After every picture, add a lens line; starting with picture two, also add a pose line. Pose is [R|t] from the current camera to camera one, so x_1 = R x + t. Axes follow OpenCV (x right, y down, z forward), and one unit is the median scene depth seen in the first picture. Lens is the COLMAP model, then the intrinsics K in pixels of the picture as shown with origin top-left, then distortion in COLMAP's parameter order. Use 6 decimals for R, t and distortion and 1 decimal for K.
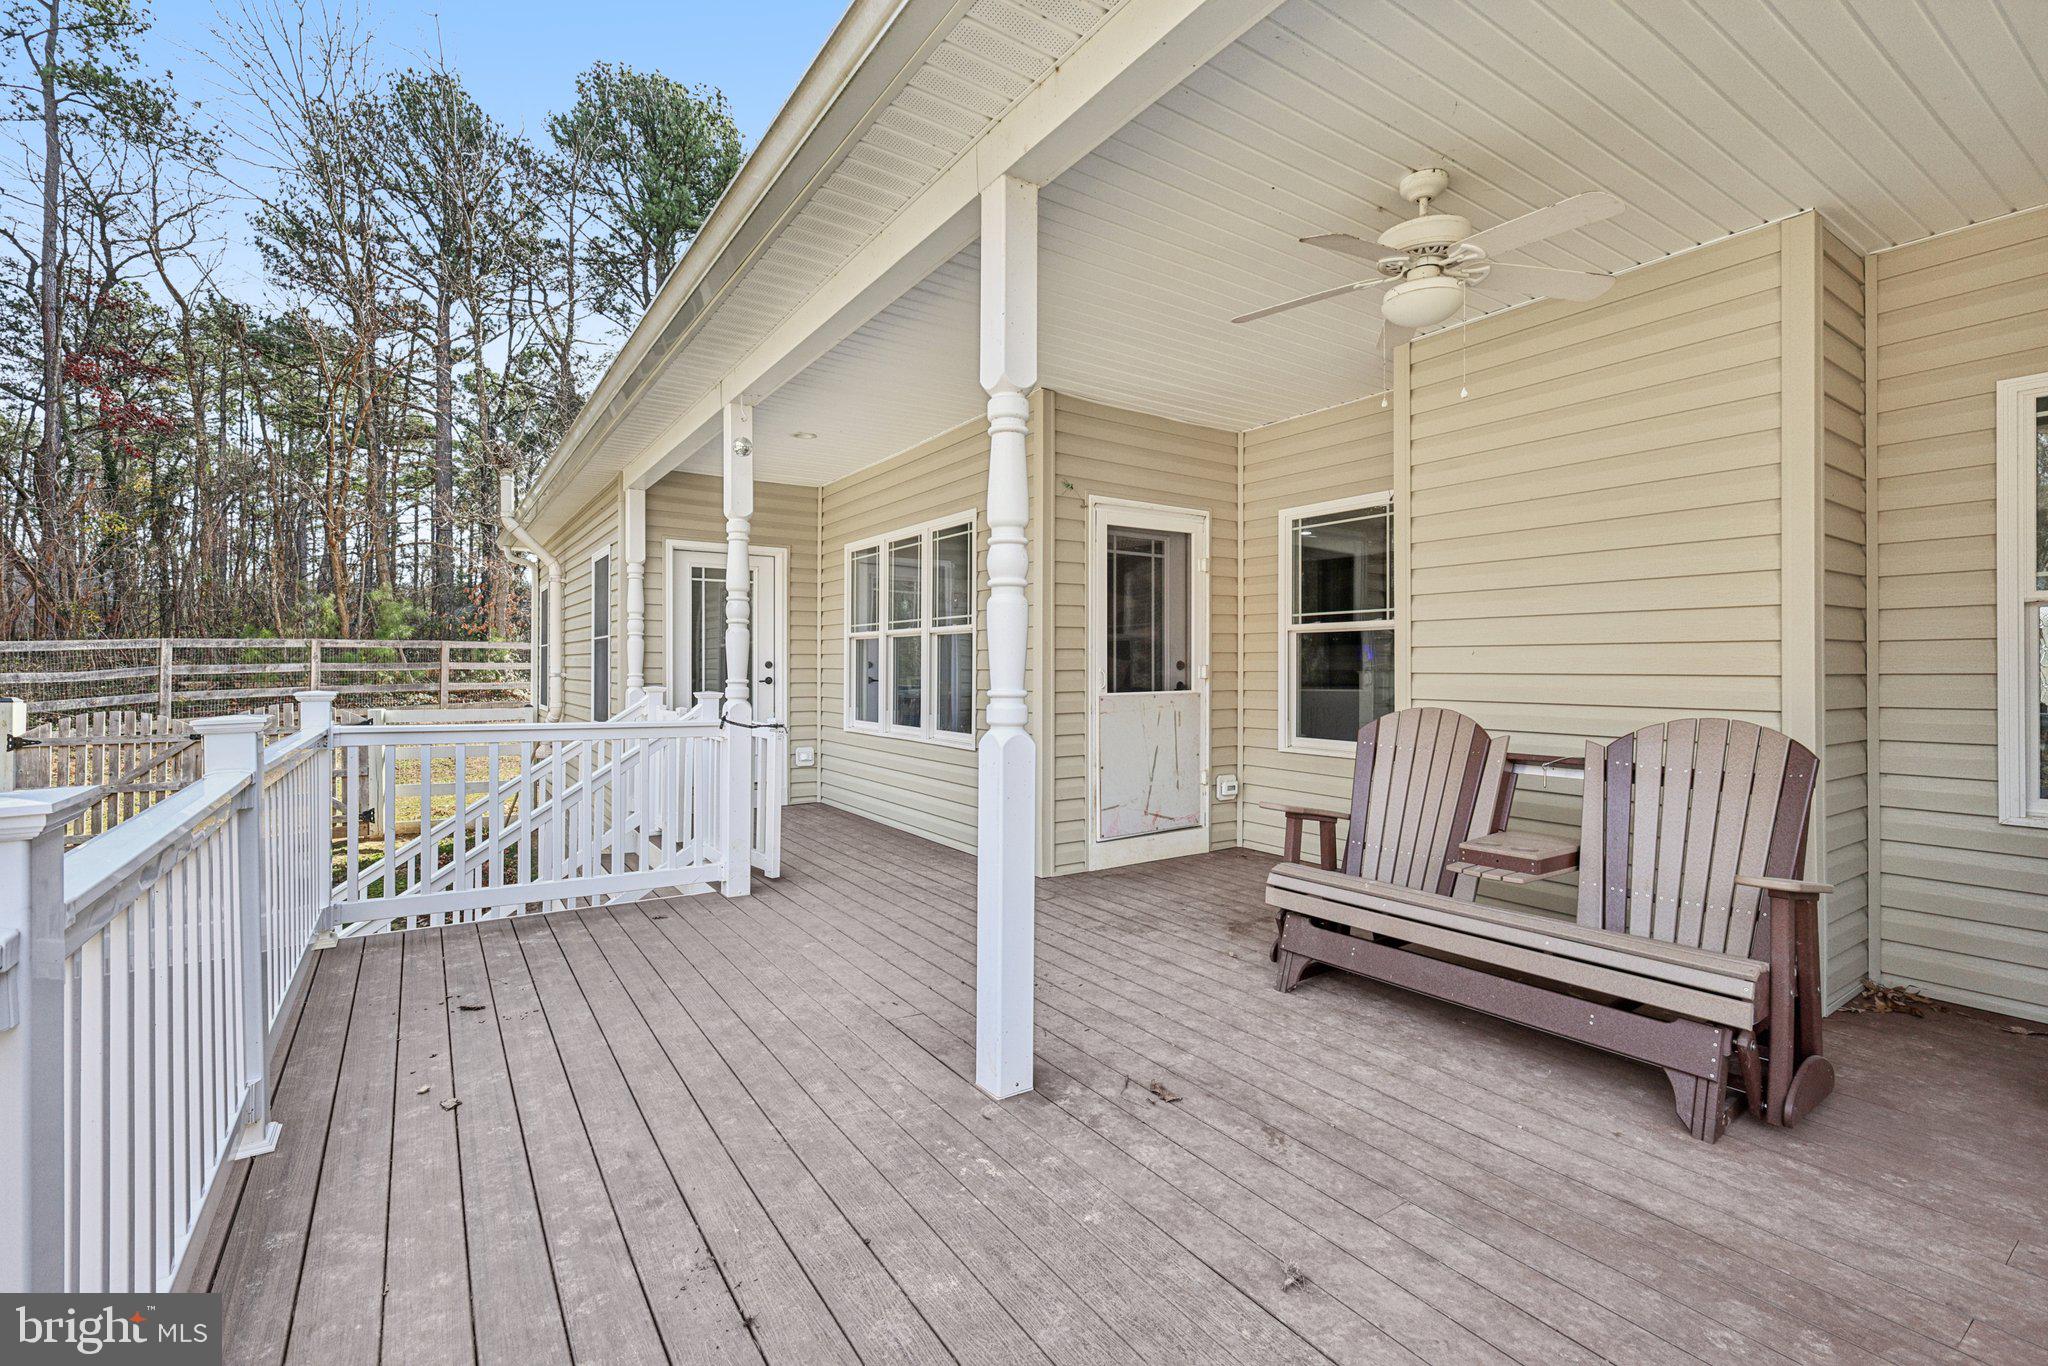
lens RADIAL K [[893.1, 0, 1020.7], [0, 893.1, 668.8], [0, 0, 1]] dist [0.004583, 0.000060]
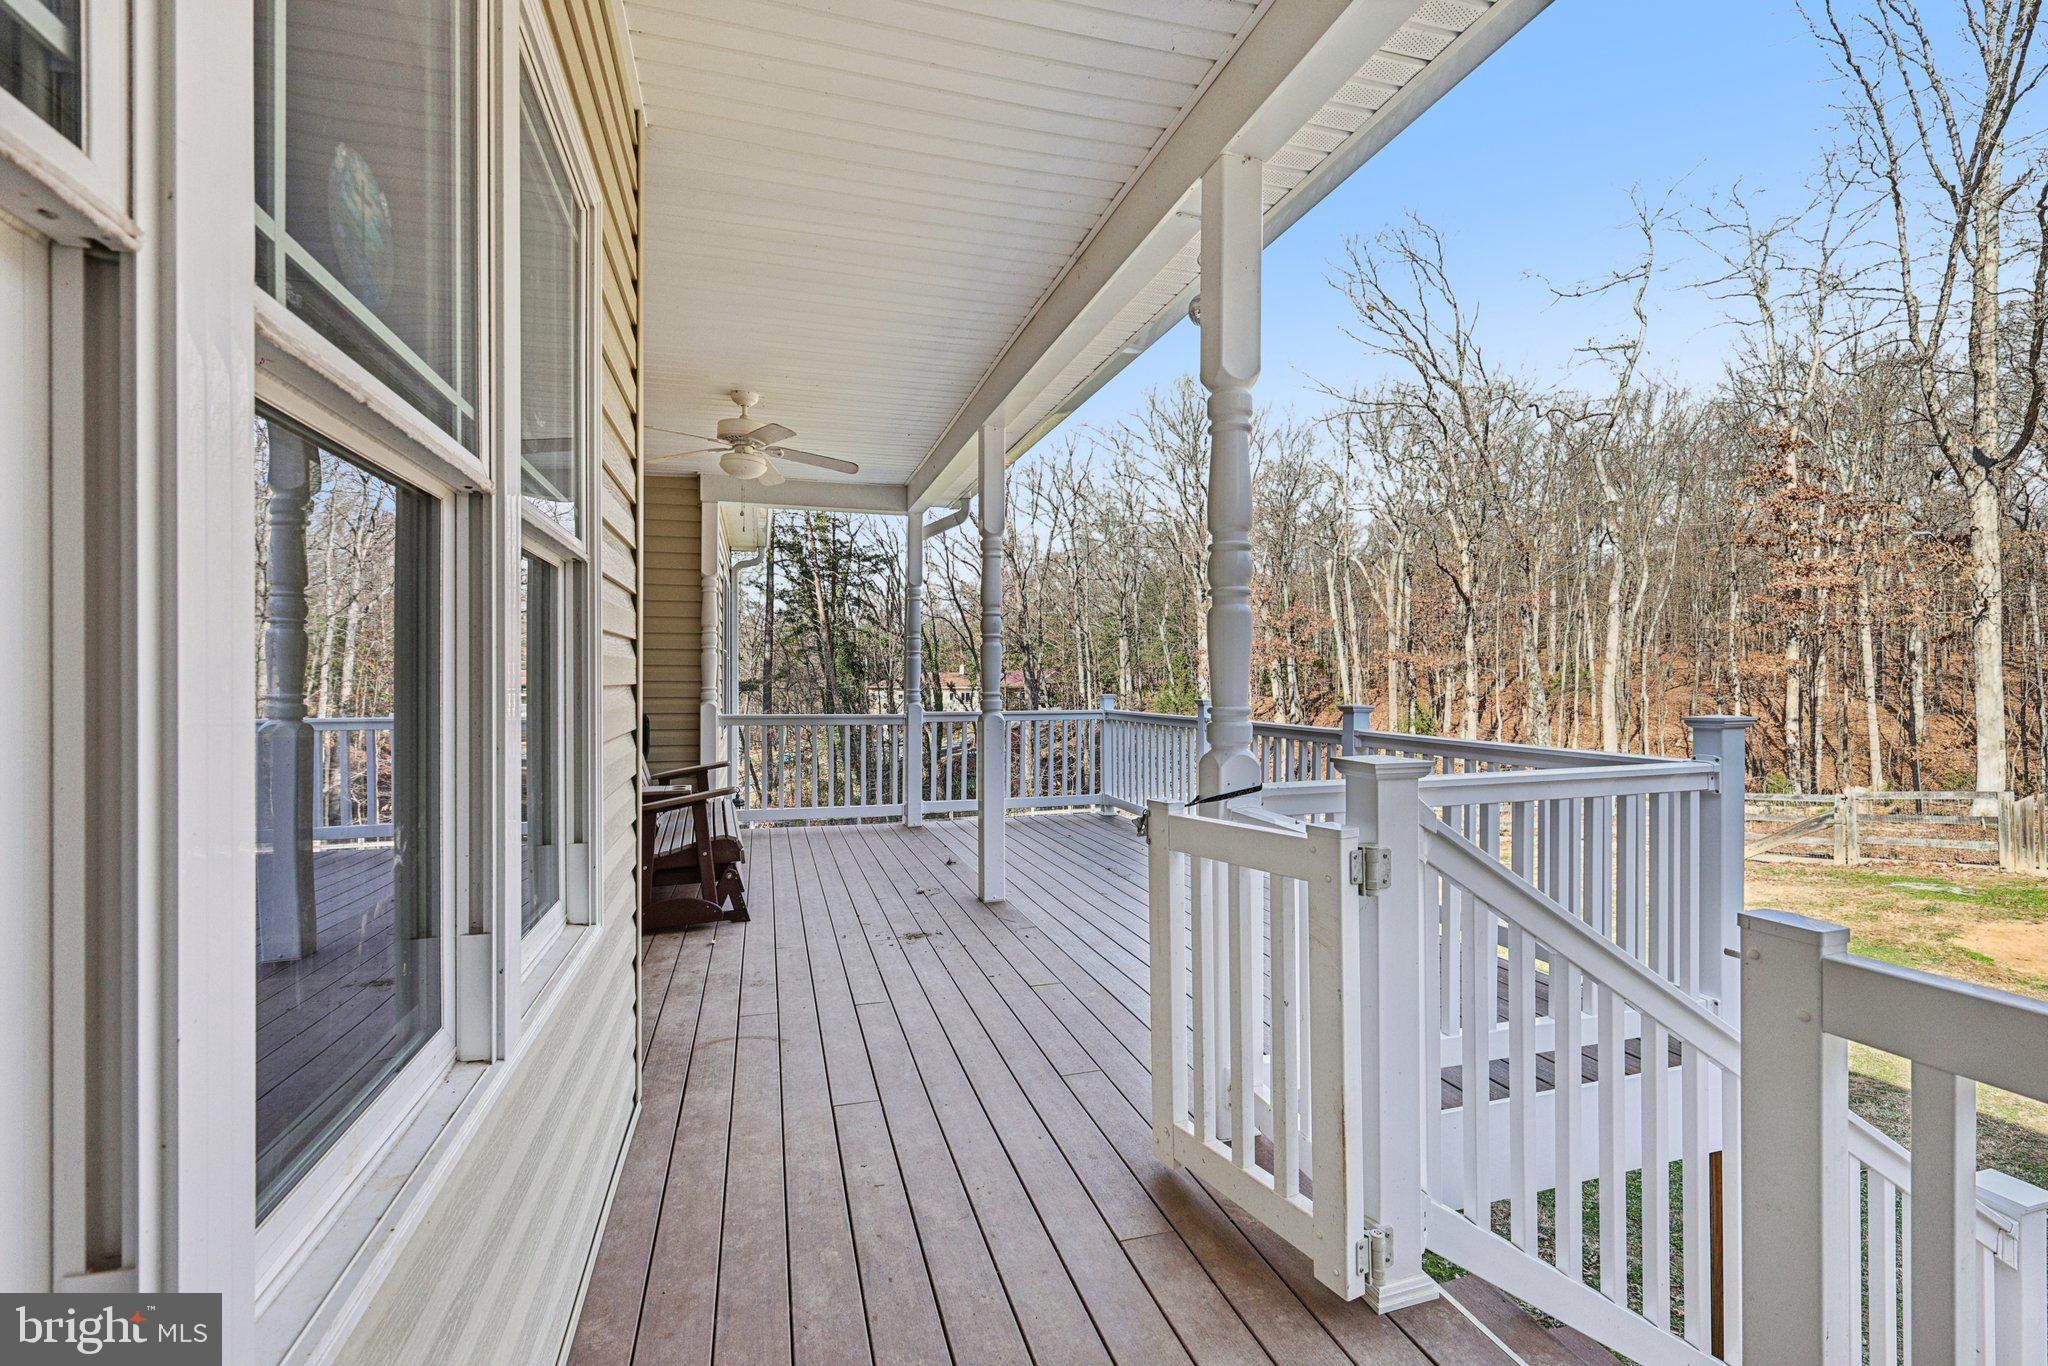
lens RADIAL K [[893.1, 0, 1020.7], [0, 893.1, 668.8], [0, 0, 1]] dist [0.004583, 0.000060]
pose [[-0.949601, 0.002356, 0.313452, -0.422244], [-0.000413, 0.999961, -0.008766, -0.005944], [-0.313461, -0.008454, -0.949564, 1.743425]]
